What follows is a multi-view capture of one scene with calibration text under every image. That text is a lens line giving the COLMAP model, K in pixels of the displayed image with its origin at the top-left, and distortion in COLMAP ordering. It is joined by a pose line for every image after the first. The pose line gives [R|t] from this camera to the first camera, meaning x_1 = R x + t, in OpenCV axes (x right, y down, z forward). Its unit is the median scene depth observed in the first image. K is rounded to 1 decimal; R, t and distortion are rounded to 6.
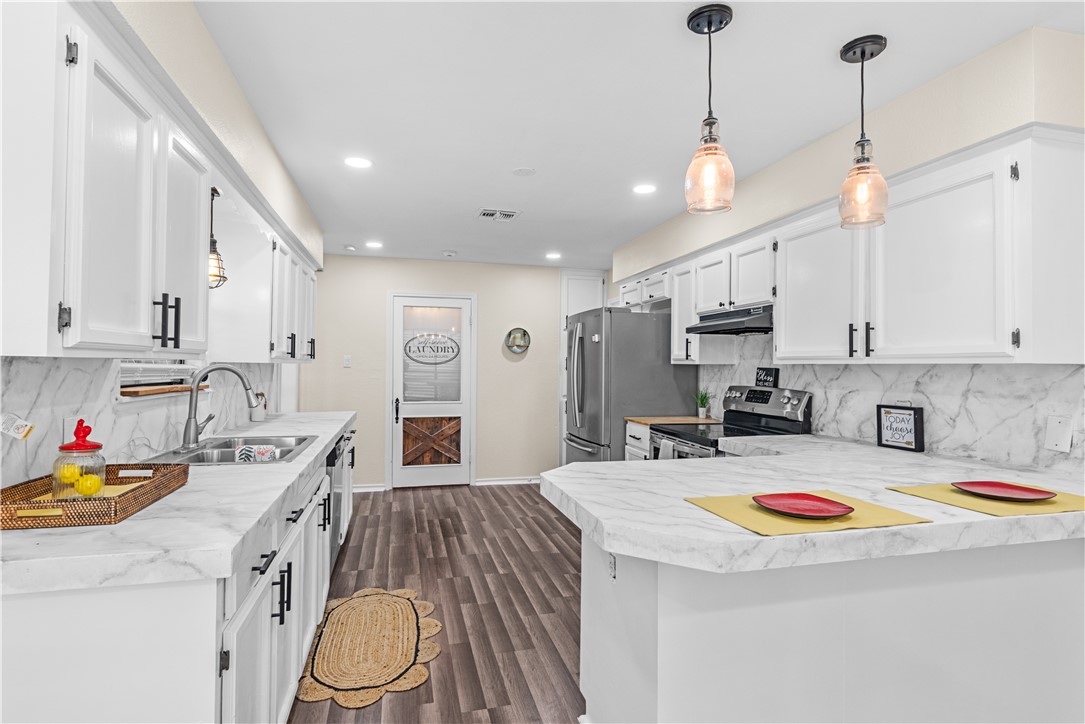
lens RADIAL K [[531.1, 0, 535.4], [0, 531.1, 358.9], [0, 0, 1]] dist [0.000993, -0.001234]
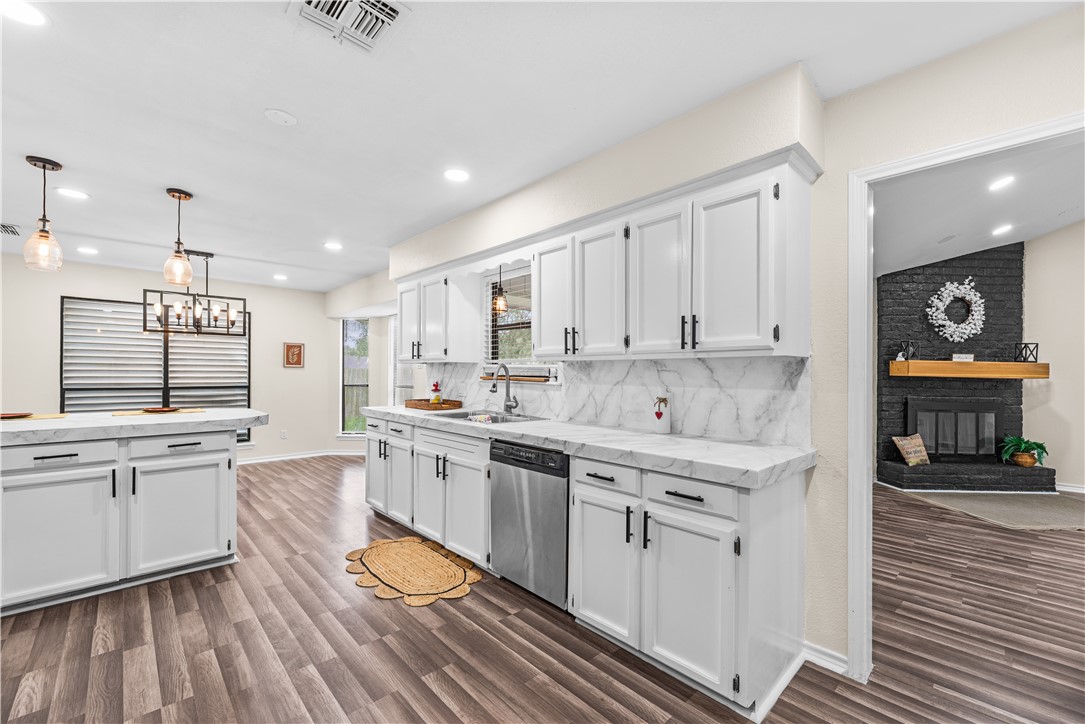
lens RADIAL K [[443.8, 0, 541.2], [0, 443.8, 375.3], [0, 0, 1]] dist [0.002214, 0.000385]
pose [[-0.875235, -0.014612, -0.483478, -0.047538], [-0.009867, 0.999875, -0.012357, 0.049433], [0.483598, -0.006045, -0.875269, 1.816397]]
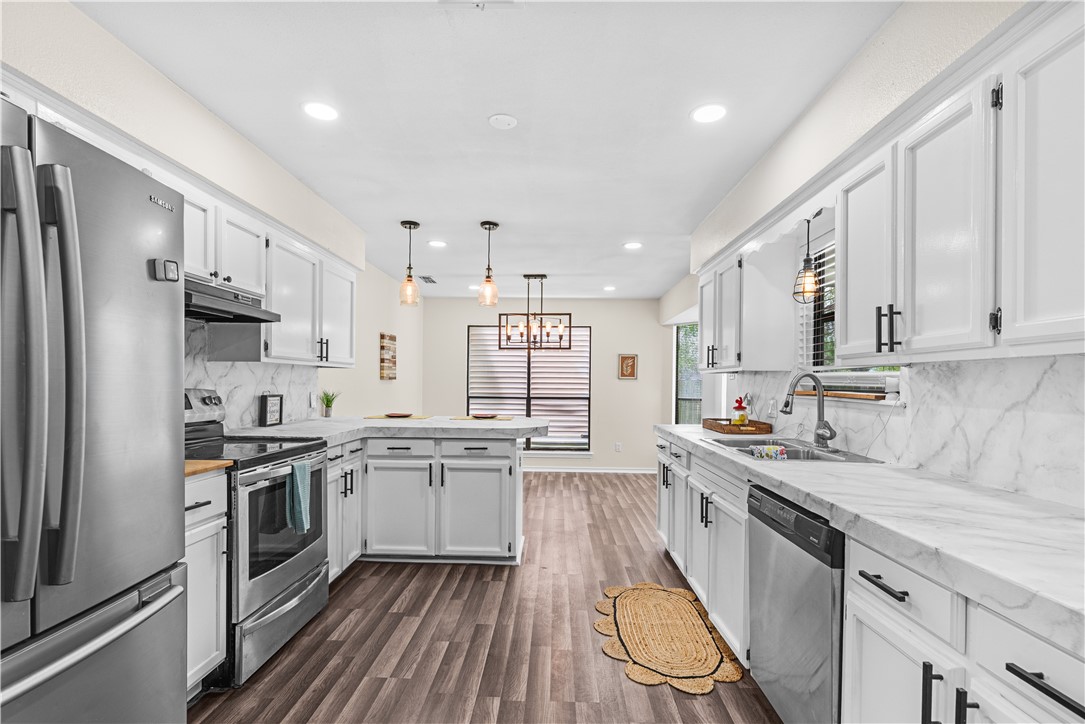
lens RADIAL K [[498.4, 0, 543.4], [0, 498.4, 387.6], [0, 0, 1]] dist [0.002035, 0.000588]
pose [[-0.961200, -0.022140, 0.274961, -0.297922], [-0.022942, 0.999737, 0.000301, 0.044634], [-0.274896, -0.006019, -0.961455, 1.724830]]
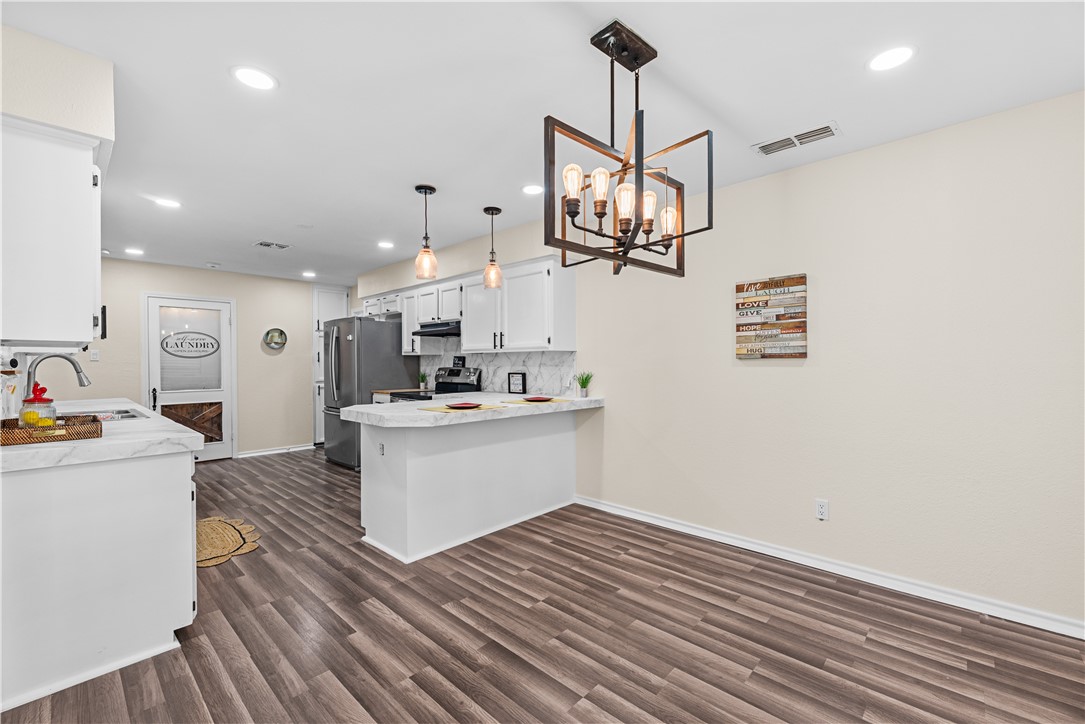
lens RADIAL K [[456.7, 0, 536.6], [0, 456.7, 366.1], [0, 0, 1]] dist [0.008360, -0.001303]
pose [[0.849798, -0.015998, 0.526865, -0.155969], [0.005608, 0.999757, 0.021312, 0.020968], [-0.527078, -0.015156, 0.849682, -0.461785]]
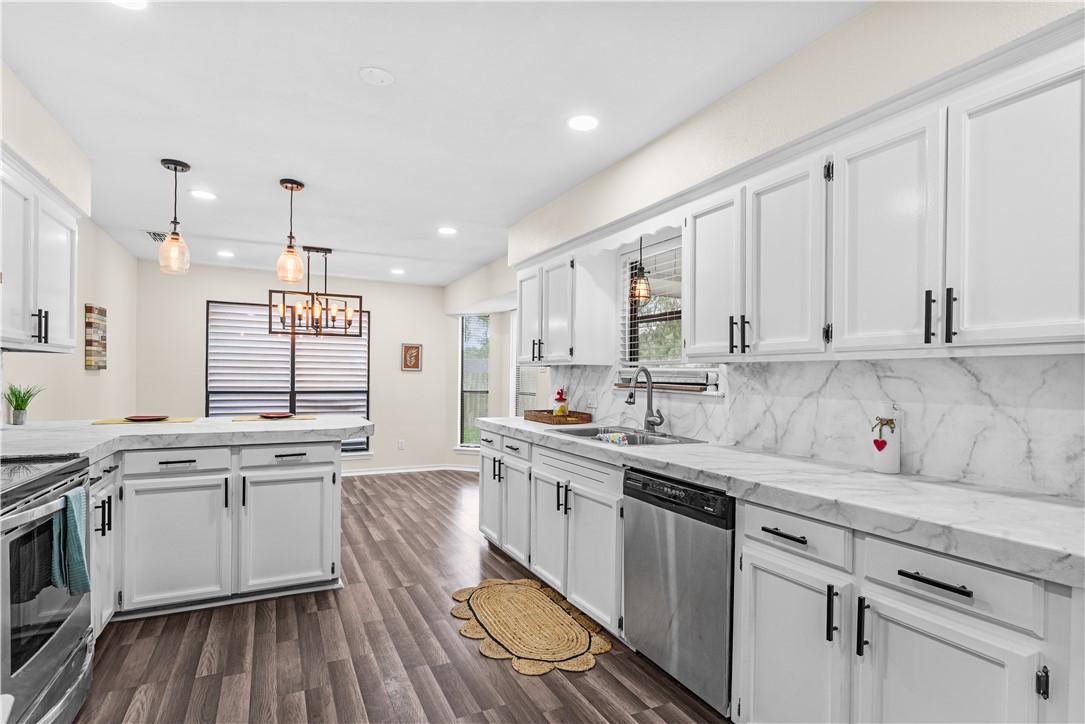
lens RADIAL K [[531.1, 0, 541.2], [0, 531.1, 381.0], [0, 0, 1]] dist [0.000993, -0.001234]
pose [[-0.976286, -0.020679, -0.215493, -0.090920], [-0.019609, 0.999783, -0.007102, 0.046008], [0.215593, -0.002708, -0.976480, 1.747455]]
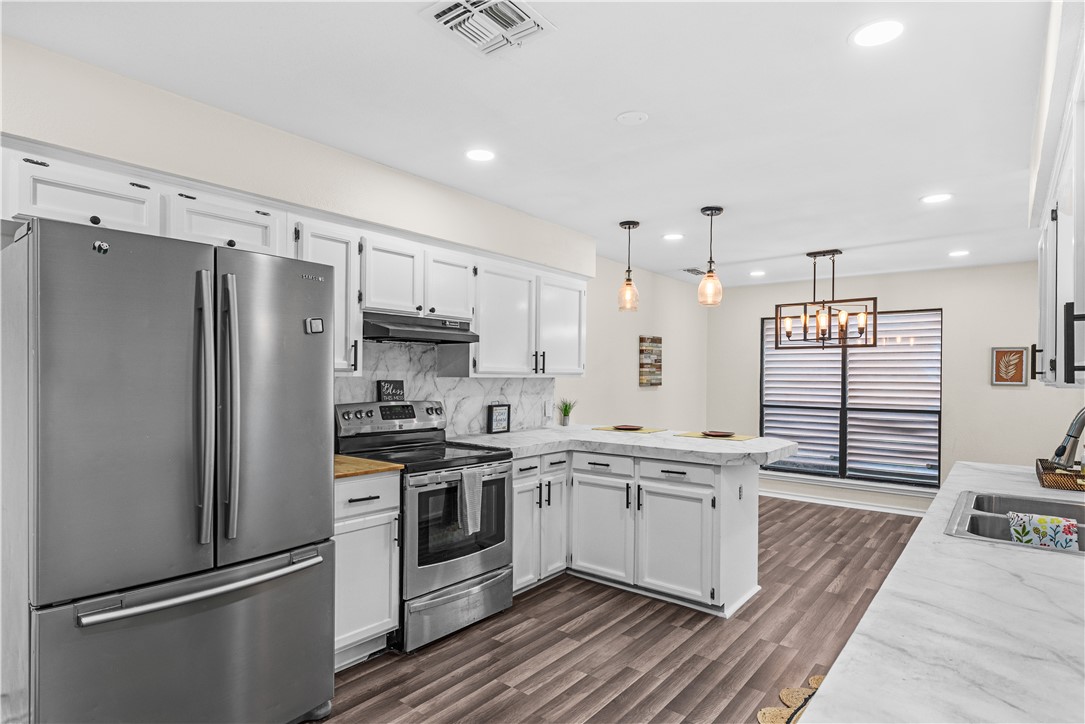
lens RADIAL K [[582.9, 0, 542.4], [0, 582.9, 378.9], [0, 0, 1]] dist [0.001996, -0.000986]
pose [[-0.602706, -0.019892, 0.797715, -0.597101], [-0.025081, 0.999668, 0.005979, 0.001869], [-0.797569, -0.016404, -0.603004, 1.595303]]
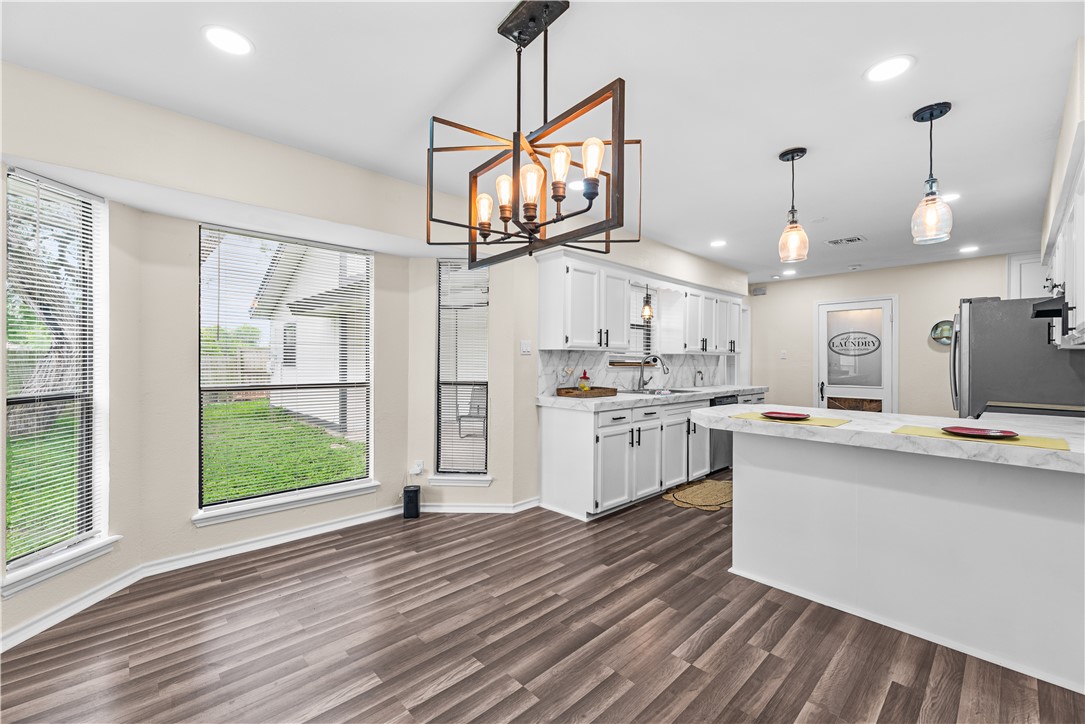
lens RADIAL K [[443.8, 0, 545.0], [0, 443.8, 359.1], [0, 0, 1]] dist [0.002214, 0.000385]
pose [[0.485346, -0.009577, -0.874270, 0.693523], [0.010073, 0.999935, -0.005362, 0.030064], [0.874264, -0.006204, 0.485411, -0.264873]]
